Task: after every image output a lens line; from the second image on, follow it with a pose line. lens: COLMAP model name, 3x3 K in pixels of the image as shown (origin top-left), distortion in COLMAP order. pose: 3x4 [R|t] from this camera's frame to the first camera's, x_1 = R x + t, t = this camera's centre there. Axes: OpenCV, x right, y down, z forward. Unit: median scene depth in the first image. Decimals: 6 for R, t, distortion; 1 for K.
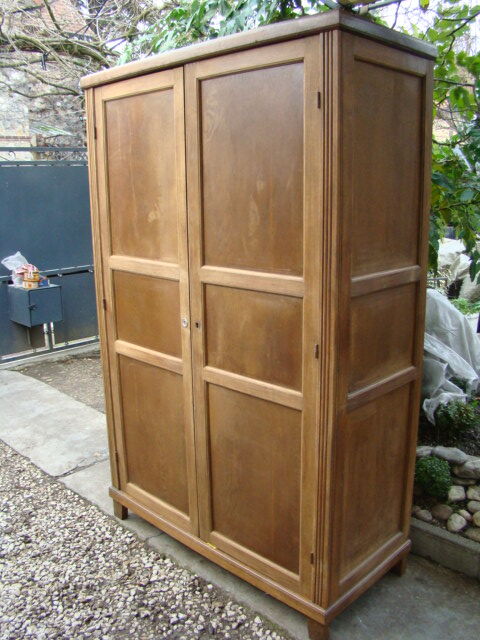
lens RADIAL K [[589.8, 0, 238.5], [0, 589.8, 303.9], [0, 0, 1]] dist [-0.193740, 0.166055]
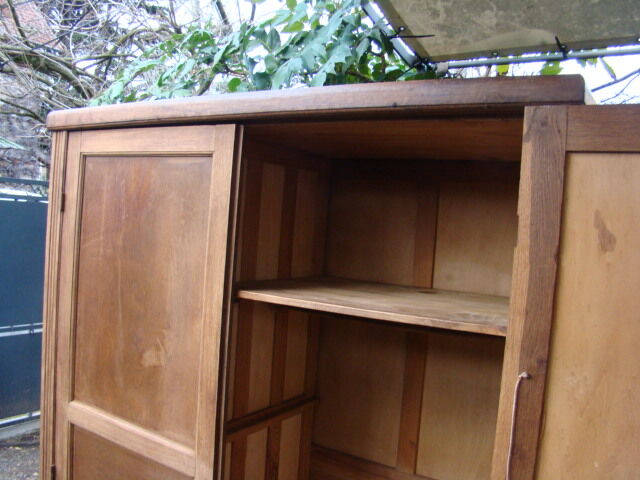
lens RADIAL K [[589.8, 0, 320.0], [0, 589.8, 240.0], [0, 0, 1]] dist [-0.193740, 0.166055]
pose [[0.973247, 0.079316, 0.215636, -0.106416], [-0.042801, 0.984684, -0.169014, -0.162217], [-0.225739, 0.155263, 0.961736, 0.345700]]
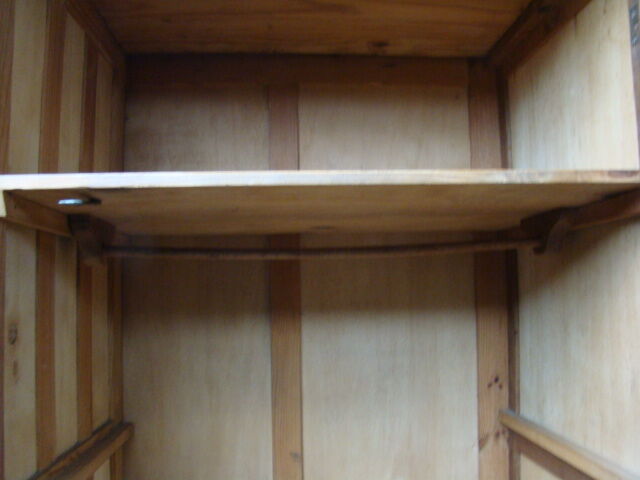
lens RADIAL K [[589.8, 0, 320.0], [0, 589.8, 240.0], [0, 0, 1]] dist [-0.193740, 0.166055]
pose [[0.695741, 0.060905, 0.715706, -0.164061], [0.146316, 0.963491, -0.224225, -0.109022], [-0.703232, 0.260722, 0.661429, 0.622992]]
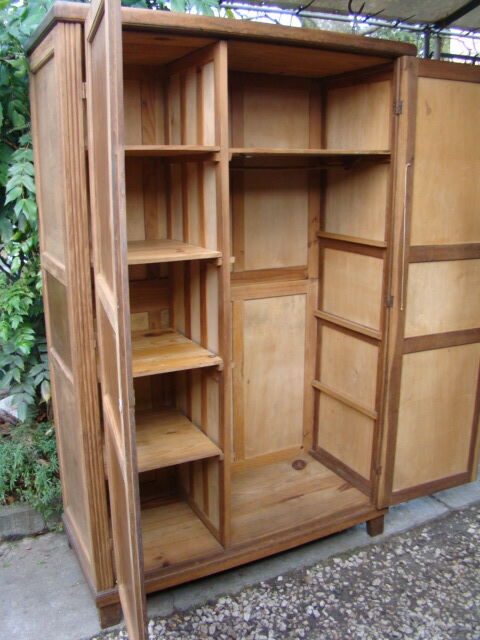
lens RADIAL K [[589.8, 0, 238.5], [0, 589.8, 303.9], [0, 0, 1]] dist [-0.193740, 0.166055]
pose [[0.331474, -0.203248, 0.921312, -0.829165], [0.185137, 0.971547, 0.147721, -0.118762], [-0.925121, 0.121603, 0.359672, 0.607235]]
